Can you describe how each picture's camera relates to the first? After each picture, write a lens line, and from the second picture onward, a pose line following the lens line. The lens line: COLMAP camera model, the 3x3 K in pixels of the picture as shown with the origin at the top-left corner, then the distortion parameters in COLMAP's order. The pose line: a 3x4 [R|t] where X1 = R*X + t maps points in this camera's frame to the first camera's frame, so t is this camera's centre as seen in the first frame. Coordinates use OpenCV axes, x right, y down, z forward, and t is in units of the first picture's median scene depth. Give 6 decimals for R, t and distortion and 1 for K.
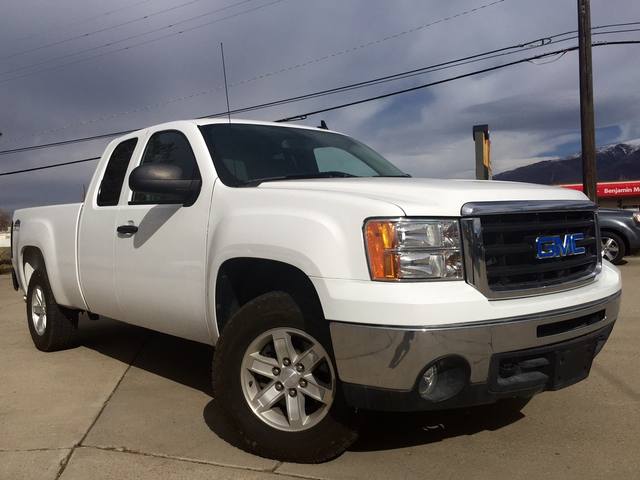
lens RADIAL K [[596.0, 0, 320.0], [0, 596.0, 240.0], [0, 0, 1]] dist [0.019829, 0.002307]
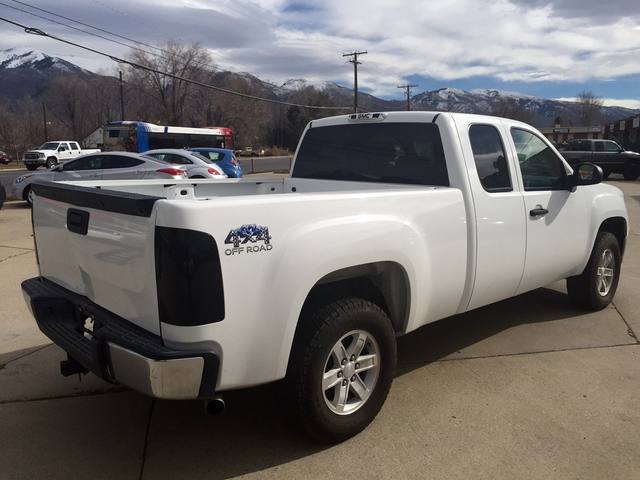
lens RADIAL K [[550.8, 0, 320.0], [0, 550.8, 240.0], [0, 0, 1]] dist [0.050970, -0.007102]
pose [[-0.045222, -0.124809, 0.991150, -1.708955], [0.021520, 0.991813, 0.125874, -0.134870], [-0.998745, 0.027022, -0.042166, 1.802588]]
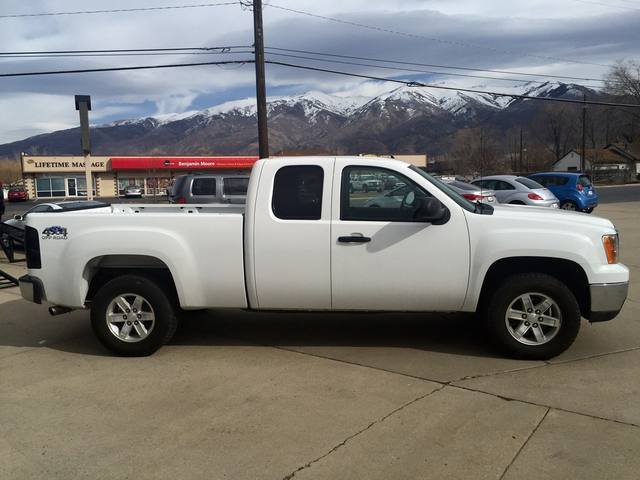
lens RADIAL K [[550.8, 0, 320.0], [0, 550.8, 240.0], [0, 0, 1]] dist [0.050970, -0.007102]
pose [[0.728125, -0.056770, 0.683090, -1.500669], [0.010832, 0.997393, 0.071346, -0.129125], [-0.685359, -0.044550, 0.726841, 0.170992]]
